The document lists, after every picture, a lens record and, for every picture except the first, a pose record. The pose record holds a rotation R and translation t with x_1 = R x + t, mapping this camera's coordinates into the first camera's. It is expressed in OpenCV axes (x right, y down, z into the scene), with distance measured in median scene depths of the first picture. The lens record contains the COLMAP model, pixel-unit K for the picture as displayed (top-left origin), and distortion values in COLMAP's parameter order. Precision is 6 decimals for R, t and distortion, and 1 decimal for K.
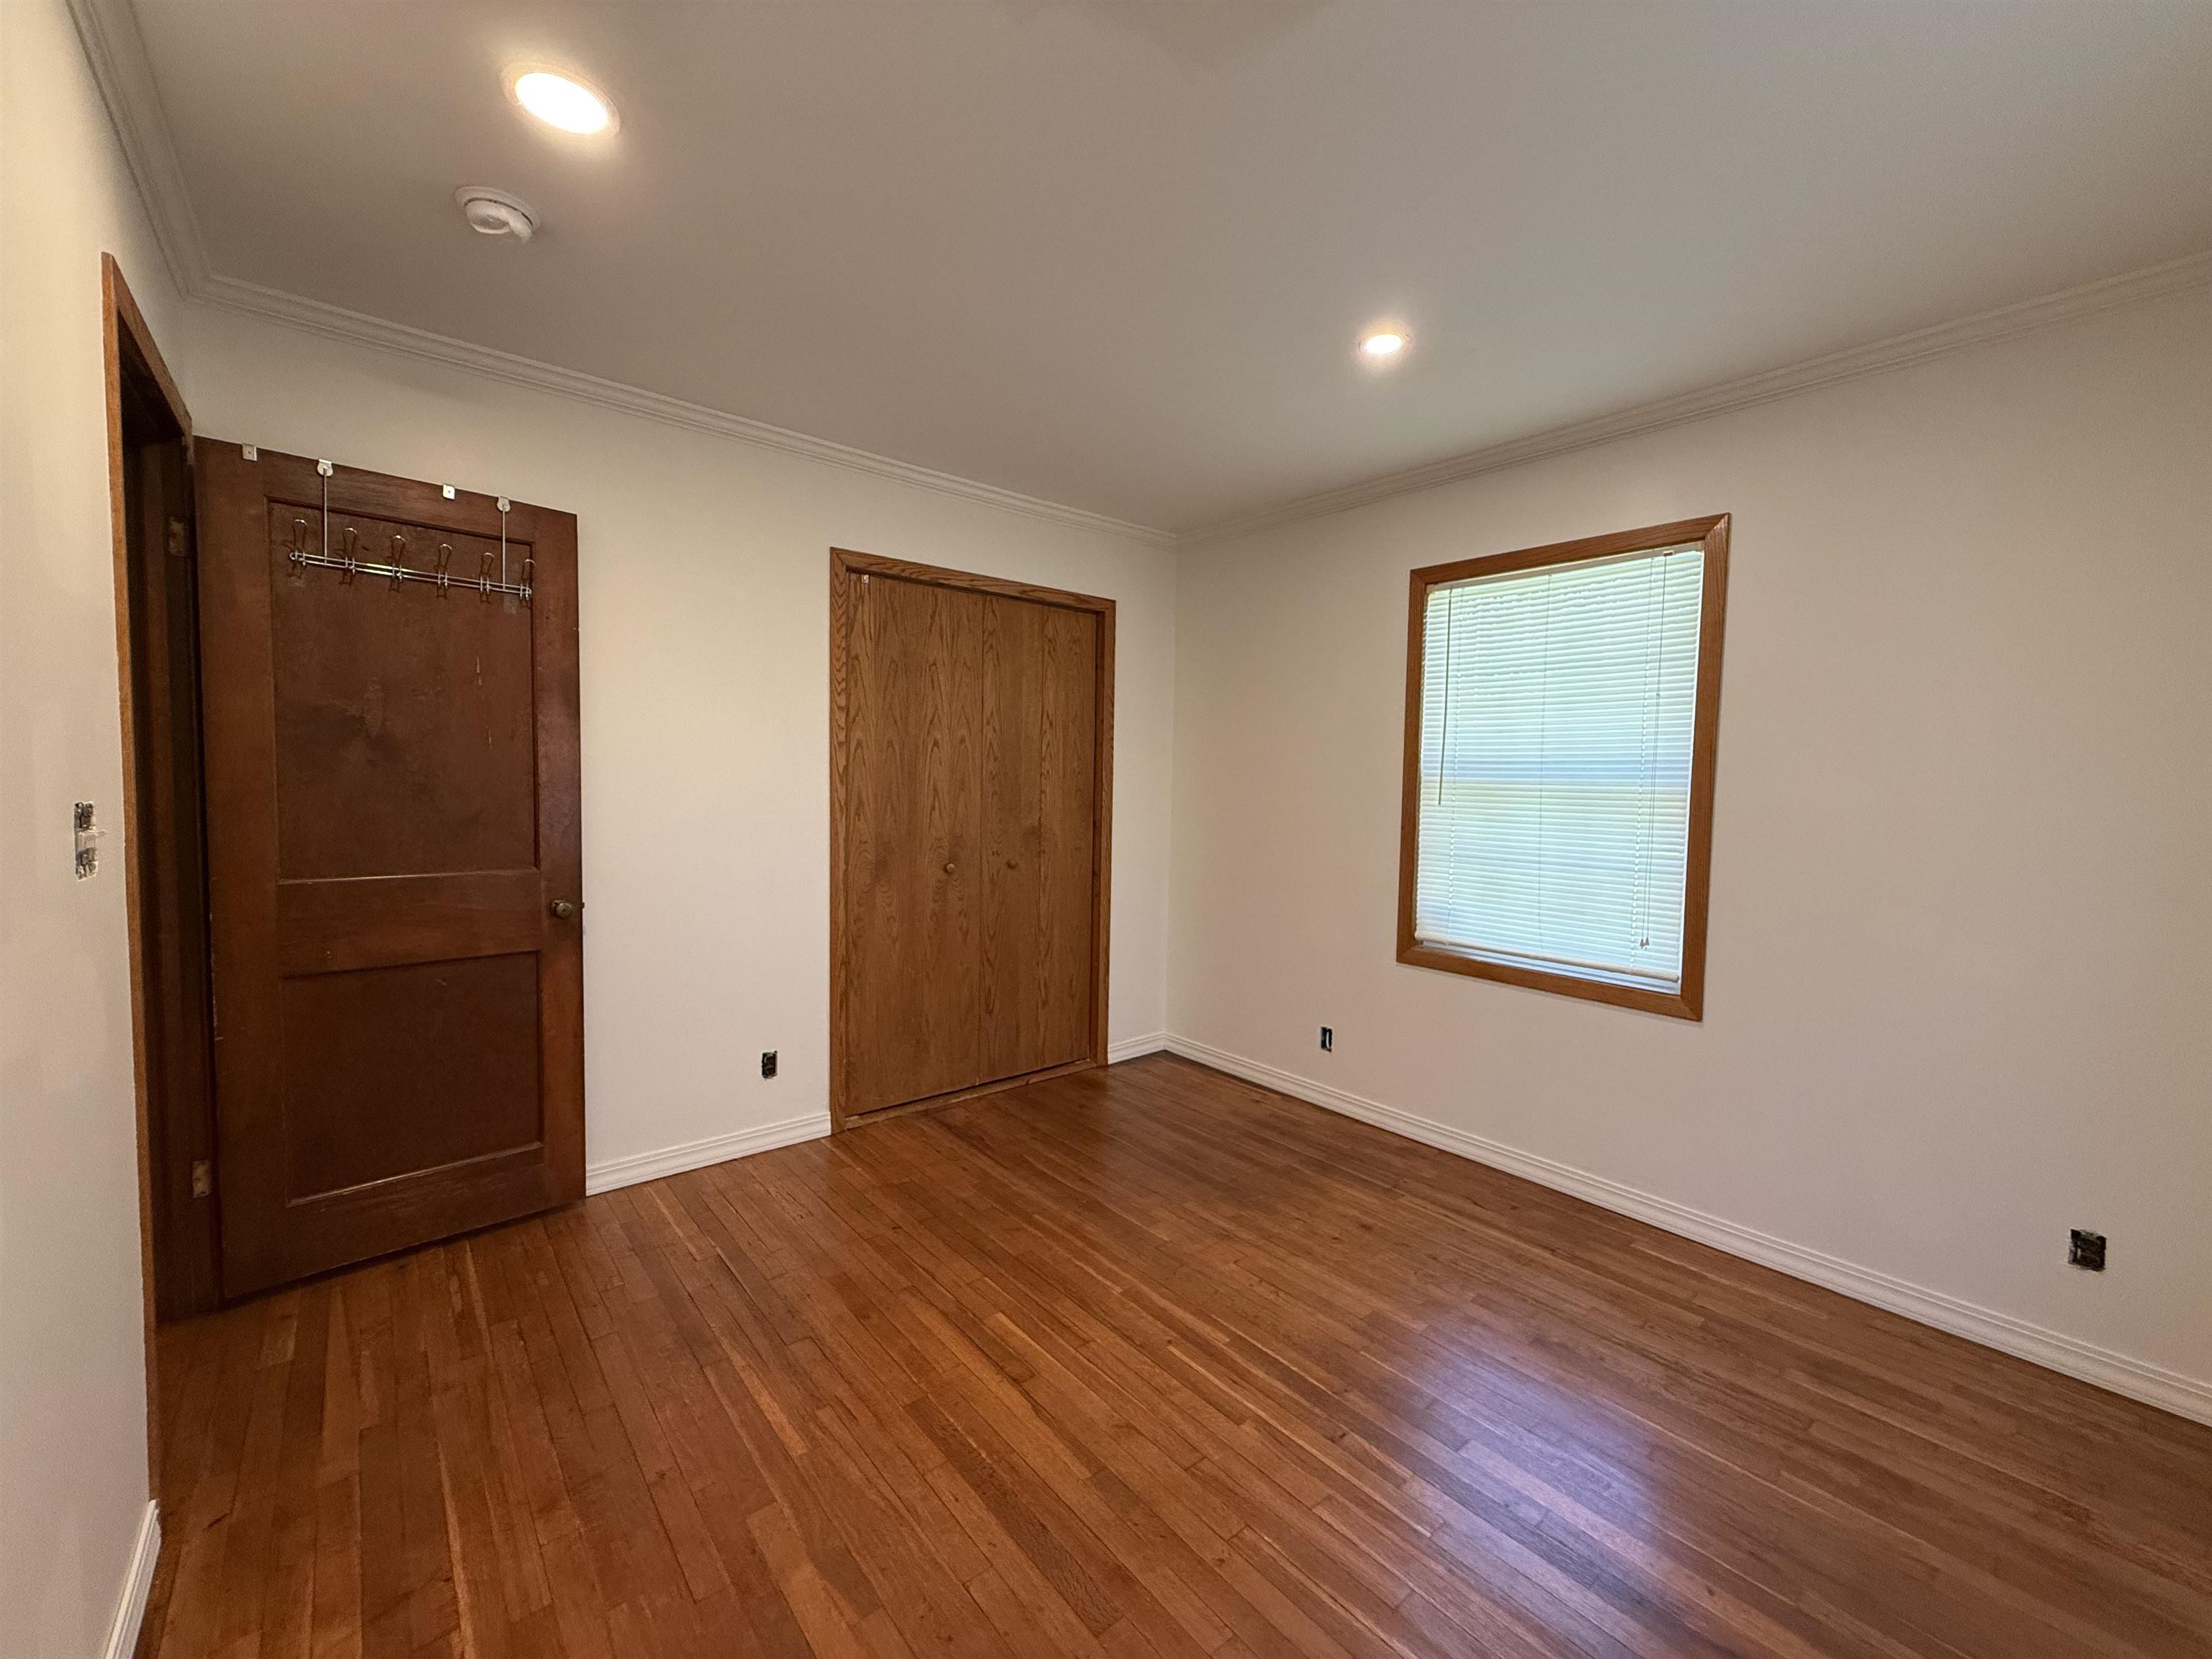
lens RADIAL K [[888.3, 0, 1098.8], [0, 888.3, 829.2], [0, 0, 1]] dist [0.002085, -0.000107]
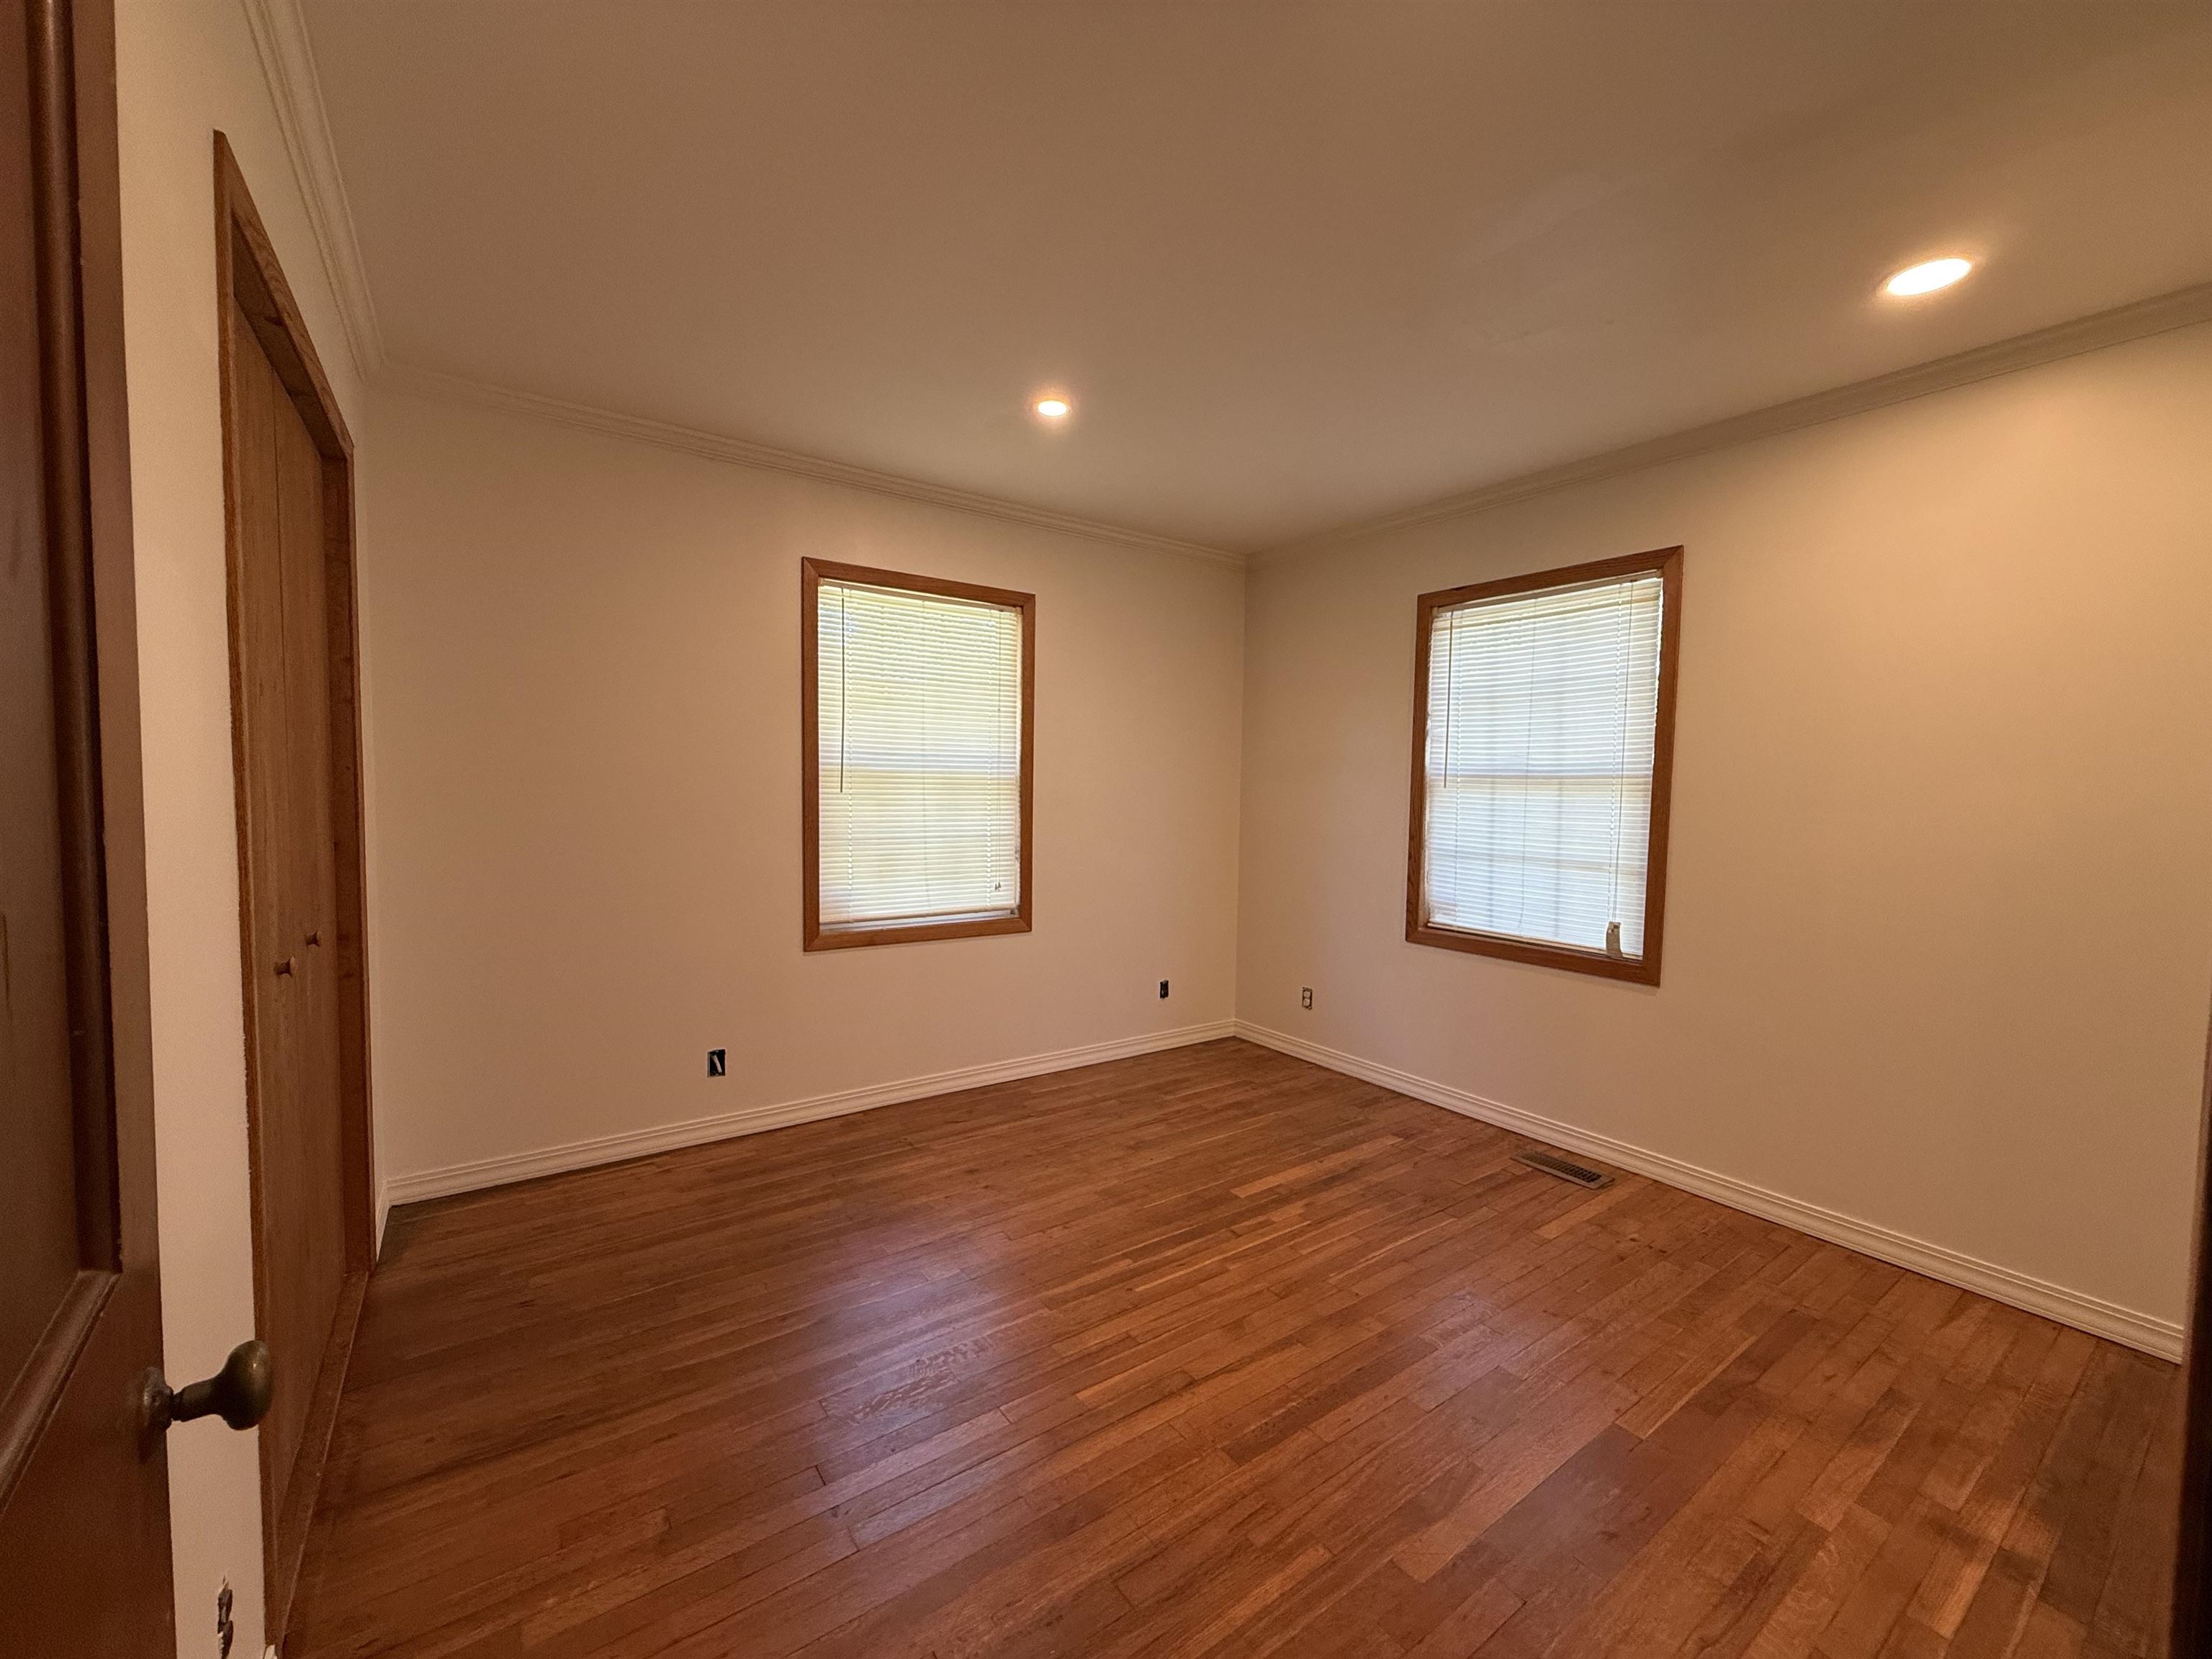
lens RADIAL K [[888.3, 0, 1098.8], [0, 888.3, 829.2], [0, 0, 1]] dist [0.002085, -0.000107]
pose [[0.076363, -0.071779, 0.994493, -0.885700], [0.040315, 0.996812, 0.068851, -0.060807], [-0.996265, 0.034835, 0.079013, 0.847589]]
